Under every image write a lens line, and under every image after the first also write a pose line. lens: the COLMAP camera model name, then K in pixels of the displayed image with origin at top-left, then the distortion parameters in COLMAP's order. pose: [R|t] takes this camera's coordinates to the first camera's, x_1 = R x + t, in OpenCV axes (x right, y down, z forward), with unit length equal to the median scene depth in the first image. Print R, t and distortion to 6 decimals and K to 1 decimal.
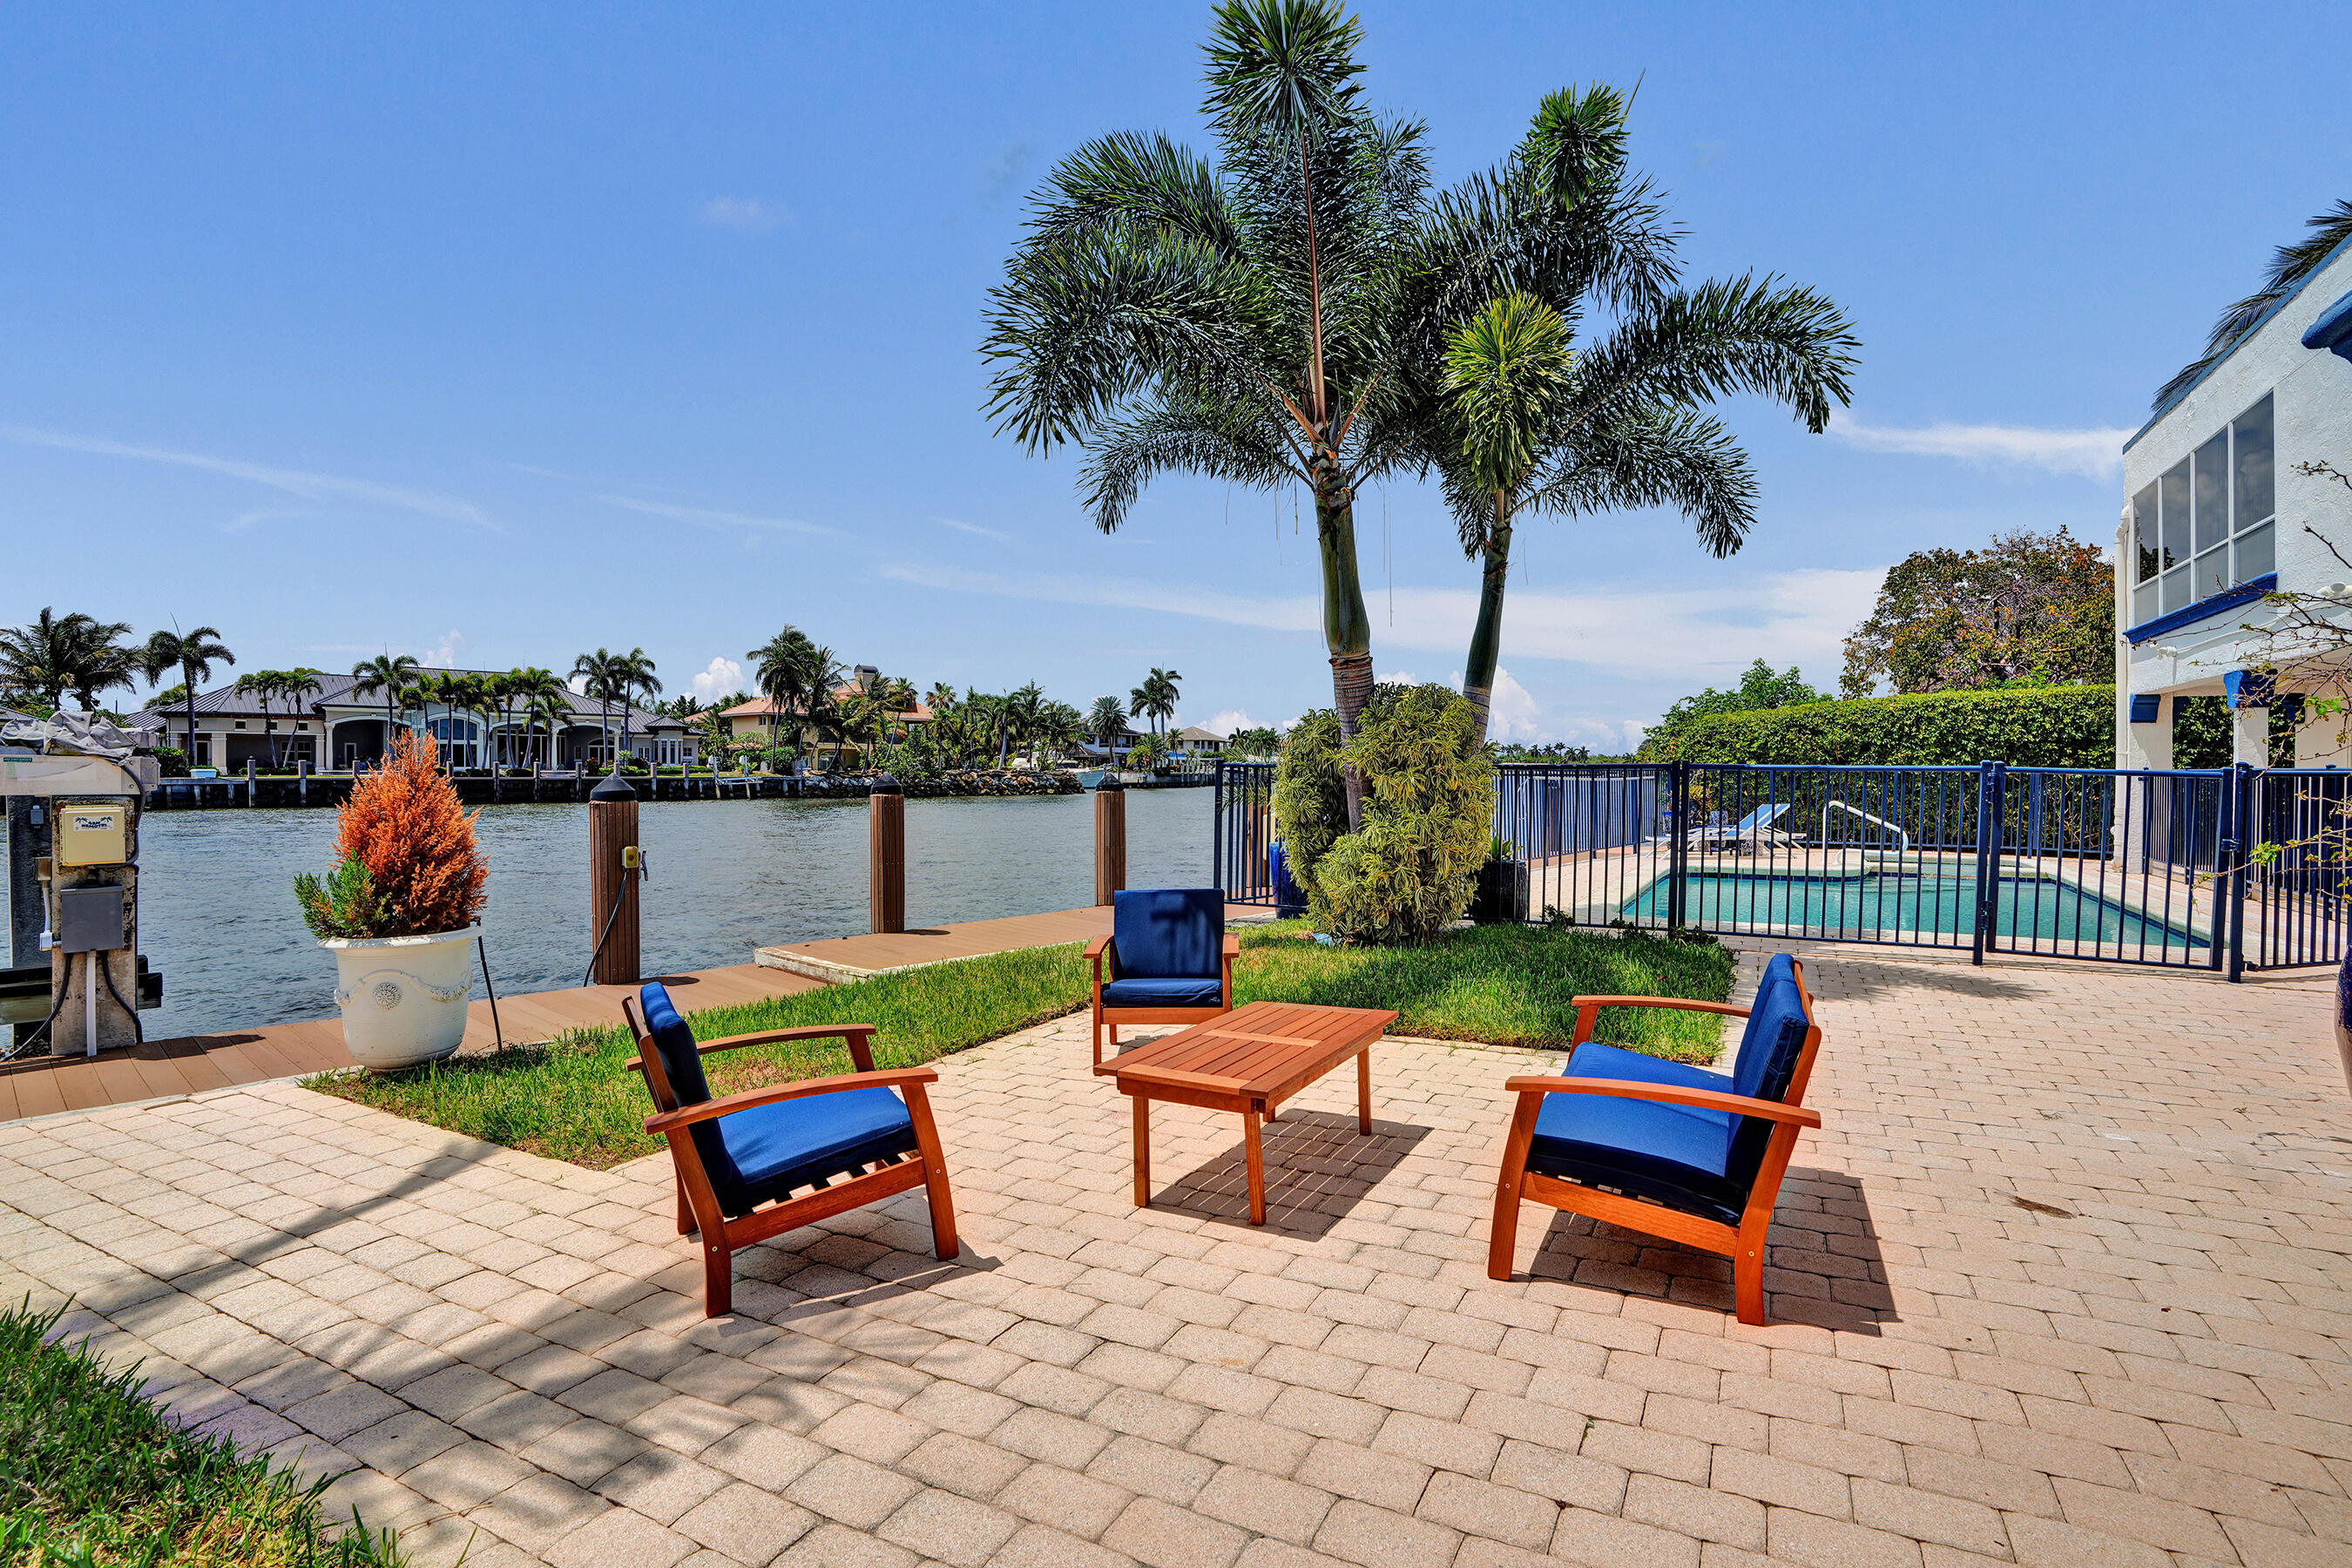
lens RADIAL K [[1125.3, 0, 1176.0], [0, 1125.3, 784.0], [0, 0, 1]] dist [-0.065864, 0.030514]
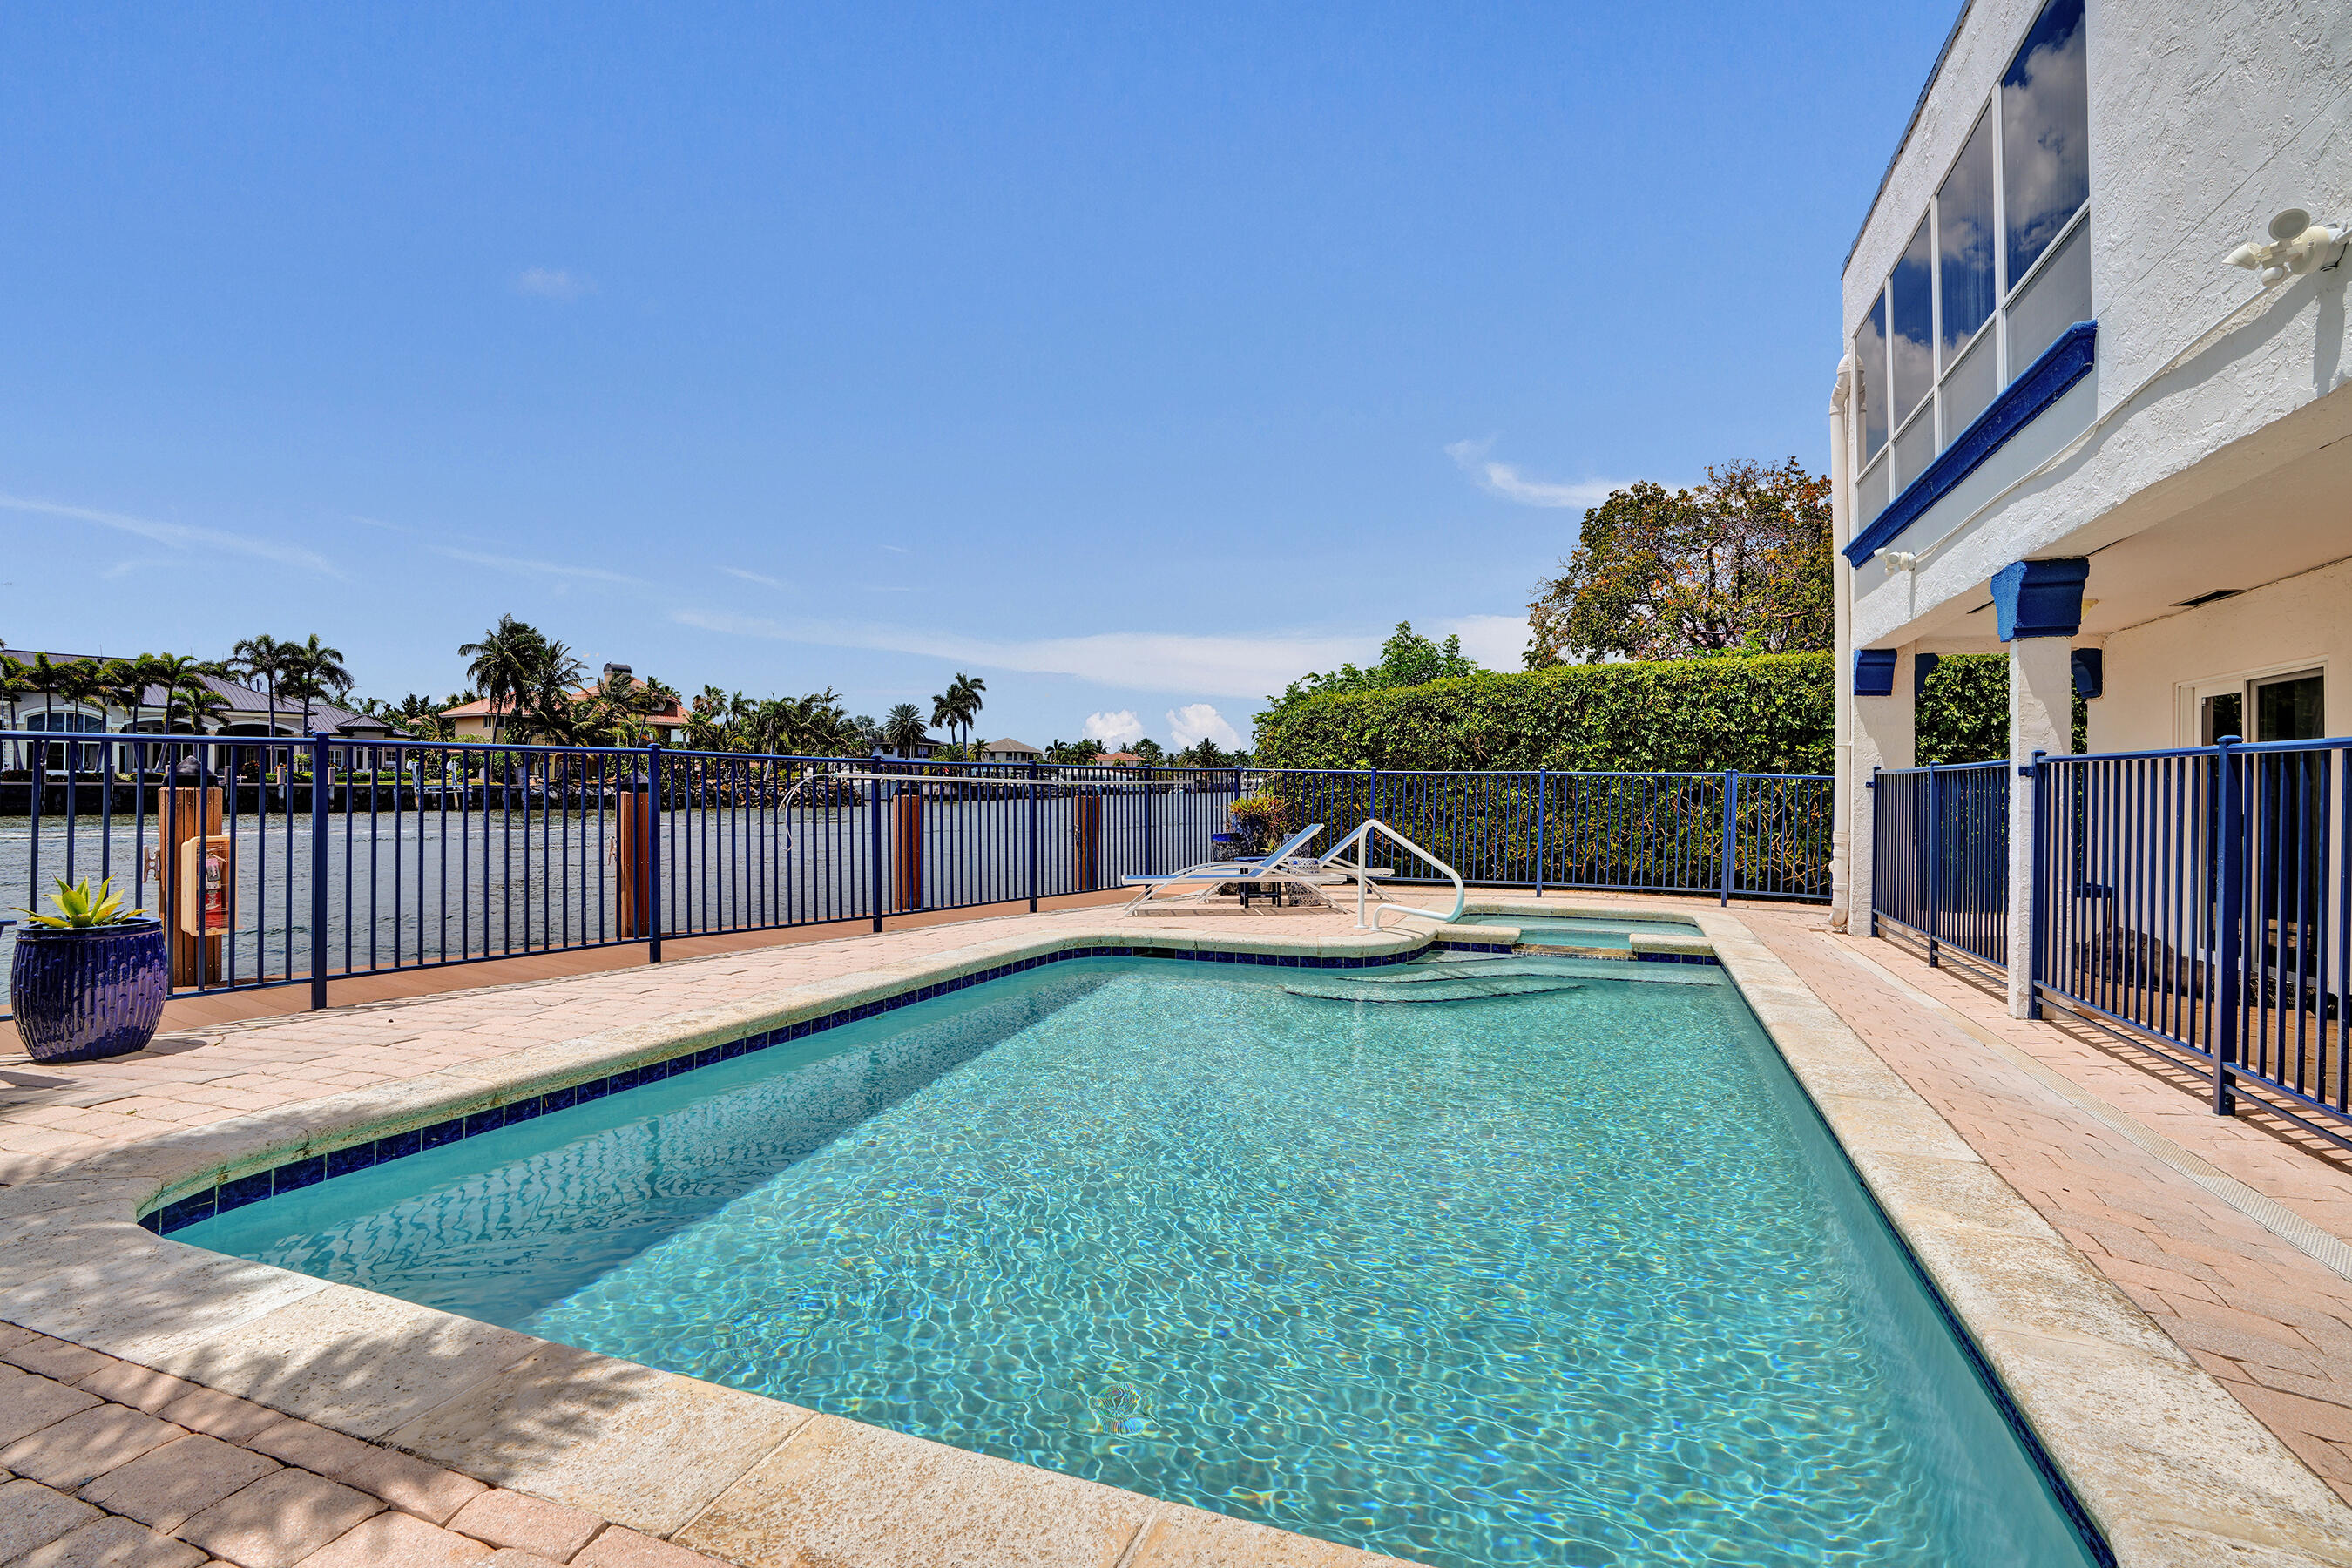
lens RADIAL K [[1118.6, 0, 1181.3], [0, 1118.6, 783.2], [0, 0, 1]] dist [-0.079565, 0.032113]
pose [[0.990786, 0.007953, 0.135200, 0.324246], [-0.006103, 0.999882, -0.014090, 0.003798], [-0.135296, 0.013135, 0.990718, 0.343689]]
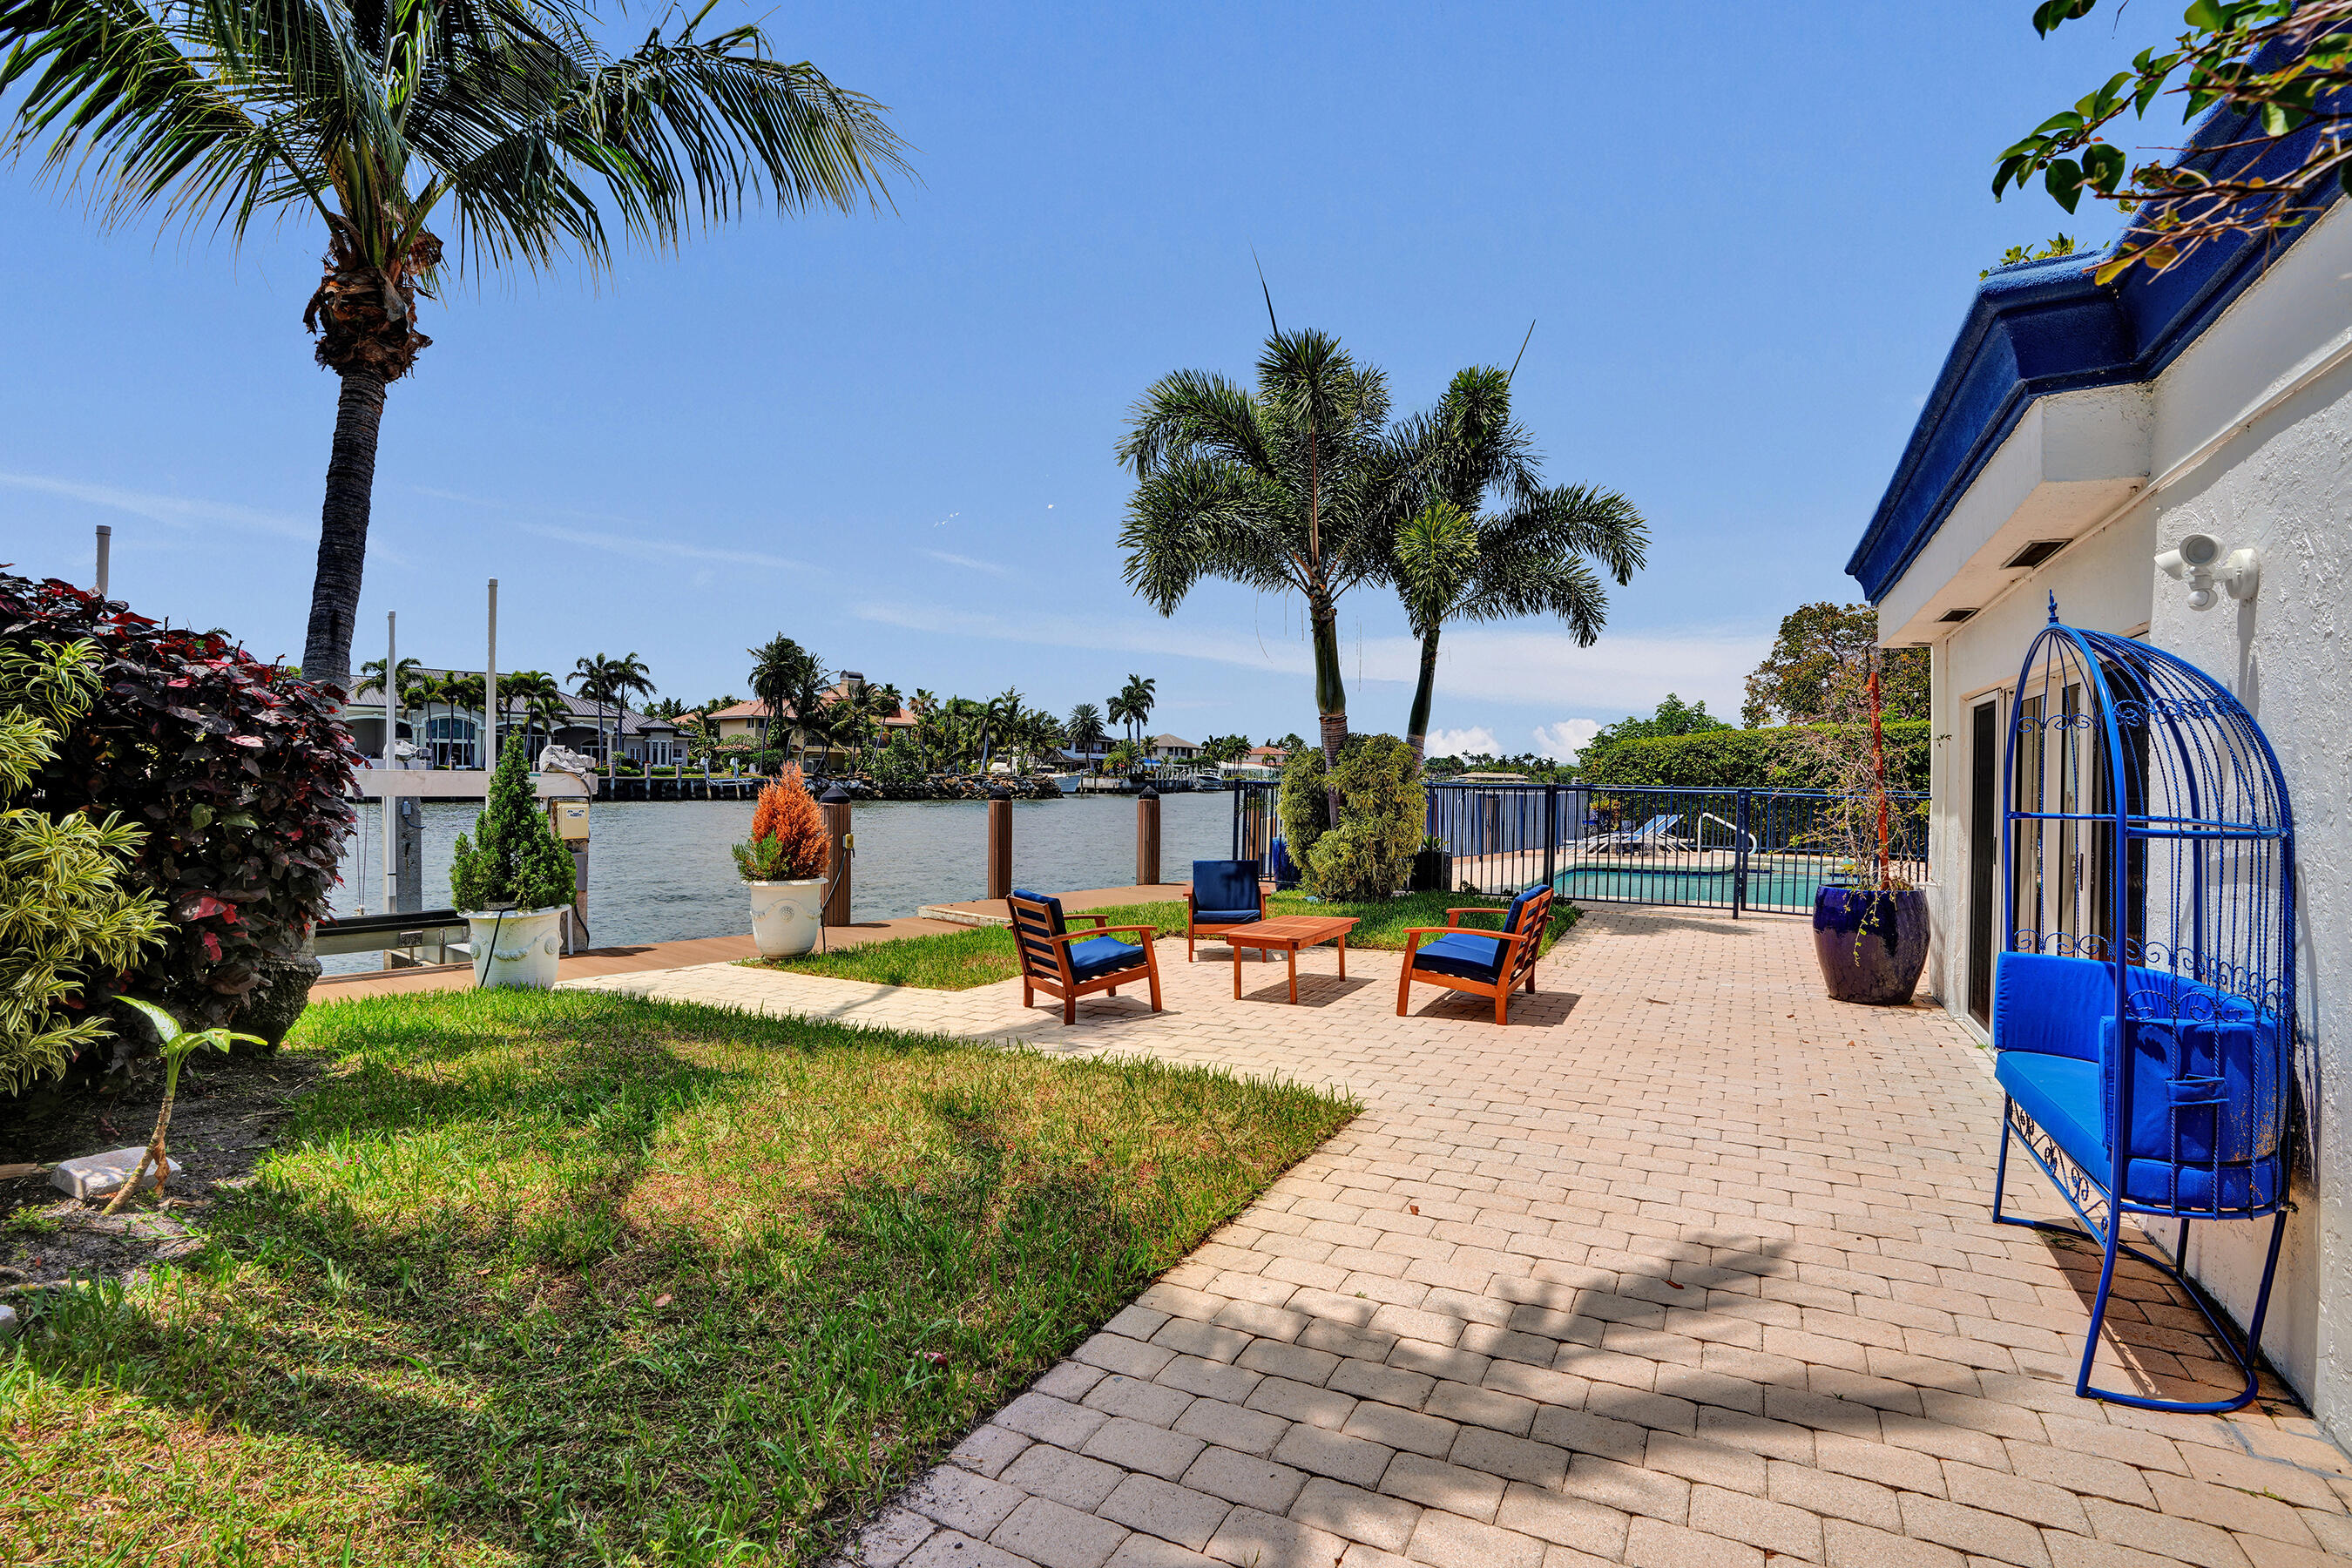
lens RADIAL K [[1133.7, 0, 1164.7], [0, 1133.7, 781.1], [0, 0, 1]] dist [-0.044294, 0.000085]
pose [[0.999773, 0.011938, 0.017621, -0.040915], [-0.011808, 0.999903, -0.007440, -0.003501], [-0.017708, 0.007231, 0.999817, -0.221610]]
